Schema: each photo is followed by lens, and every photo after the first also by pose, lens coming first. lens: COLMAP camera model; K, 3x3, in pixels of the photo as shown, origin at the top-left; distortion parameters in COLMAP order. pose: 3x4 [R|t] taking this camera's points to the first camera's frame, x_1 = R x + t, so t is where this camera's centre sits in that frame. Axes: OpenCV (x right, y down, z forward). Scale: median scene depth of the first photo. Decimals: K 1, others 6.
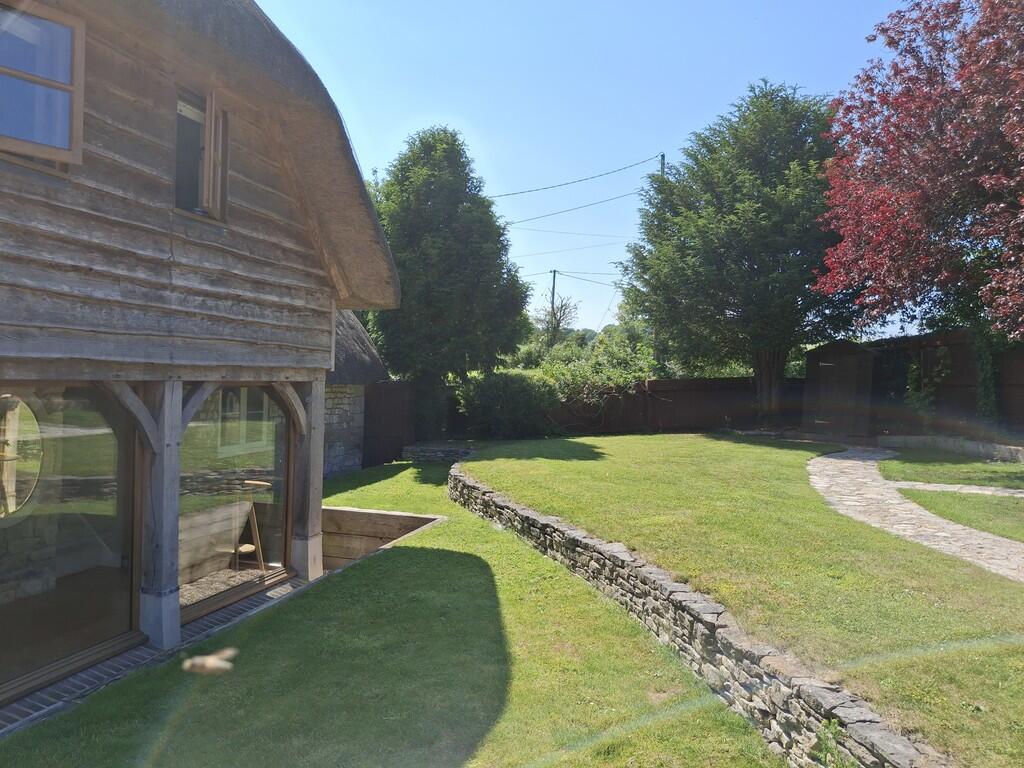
lens RADIAL K [[755.0, 0, 513.4], [0, 755.0, 398.4], [0, 0, 1]] dist [0.078966, -0.159376]
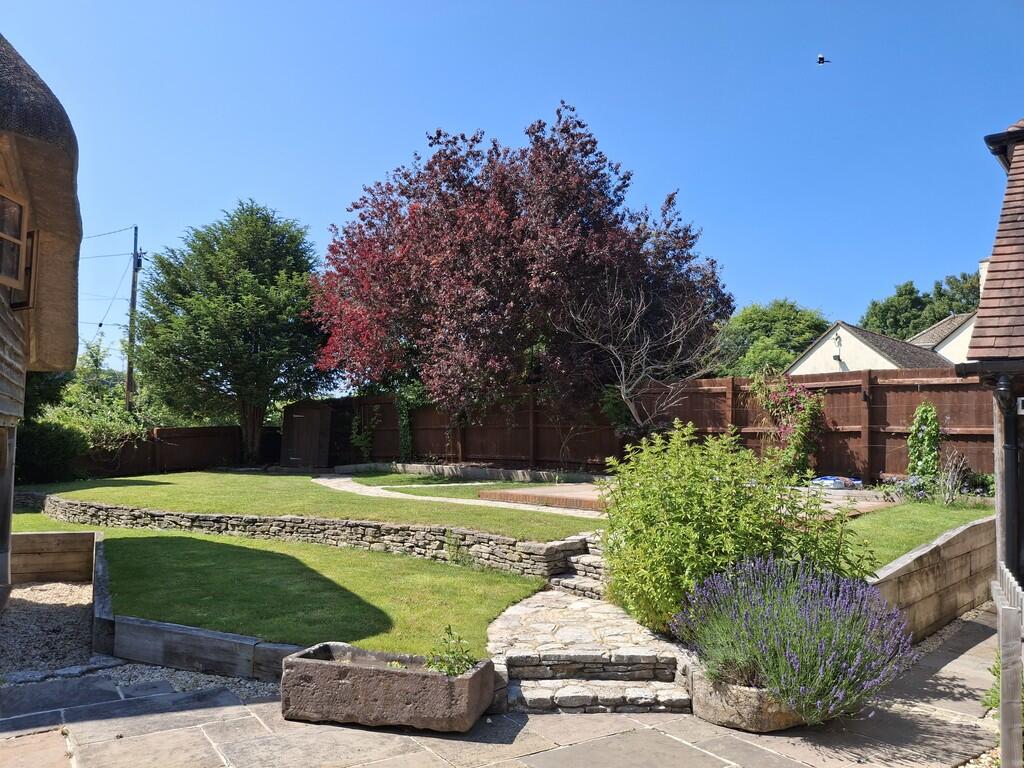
lens RADIAL K [[754.1, 0, 518.3], [0, 754.1, 402.8], [0, 0, 1]] dist [0.079231, -0.164505]
pose [[0.712733, 0.016208, 0.701249, -0.291199], [0.026554, 0.998393, -0.050064, 0.011199], [-0.700933, 0.054303, 0.711157, -0.270810]]
